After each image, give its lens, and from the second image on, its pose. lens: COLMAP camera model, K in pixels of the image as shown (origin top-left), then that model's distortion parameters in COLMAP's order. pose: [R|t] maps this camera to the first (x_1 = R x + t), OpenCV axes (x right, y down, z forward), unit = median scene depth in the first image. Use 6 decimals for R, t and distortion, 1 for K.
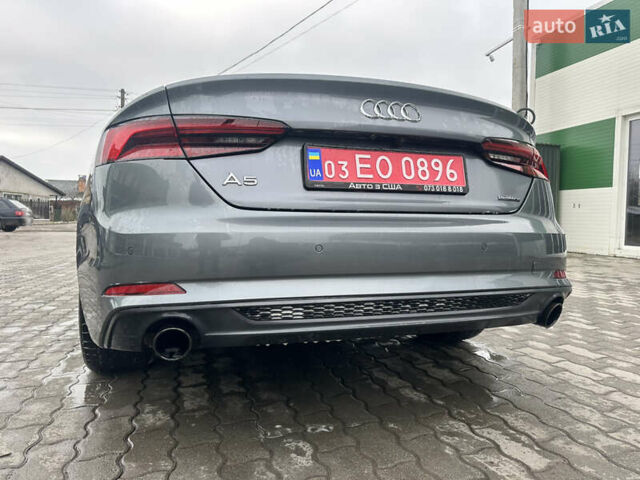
lens RADIAL K [[451.5, 0, 320.0], [0, 451.5, 240.0], [0, 0, 1]] dist [0.063207, -0.075803]
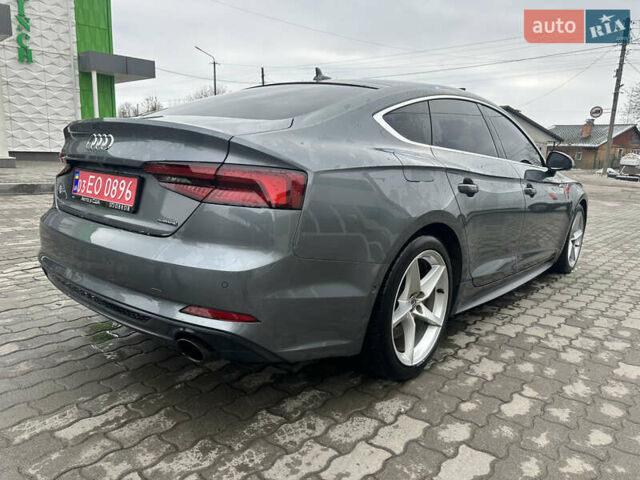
lens RADIAL K [[451.5, 0, 320.0], [0, 451.5, 240.0], [0, 0, 1]] dist [0.063207, -0.075803]
pose [[0.506876, 0.178829, -0.843266, 1.548136], [-0.074592, 0.983675, 0.163769, -0.258845], [0.858786, -0.020110, 0.511940, 0.827449]]
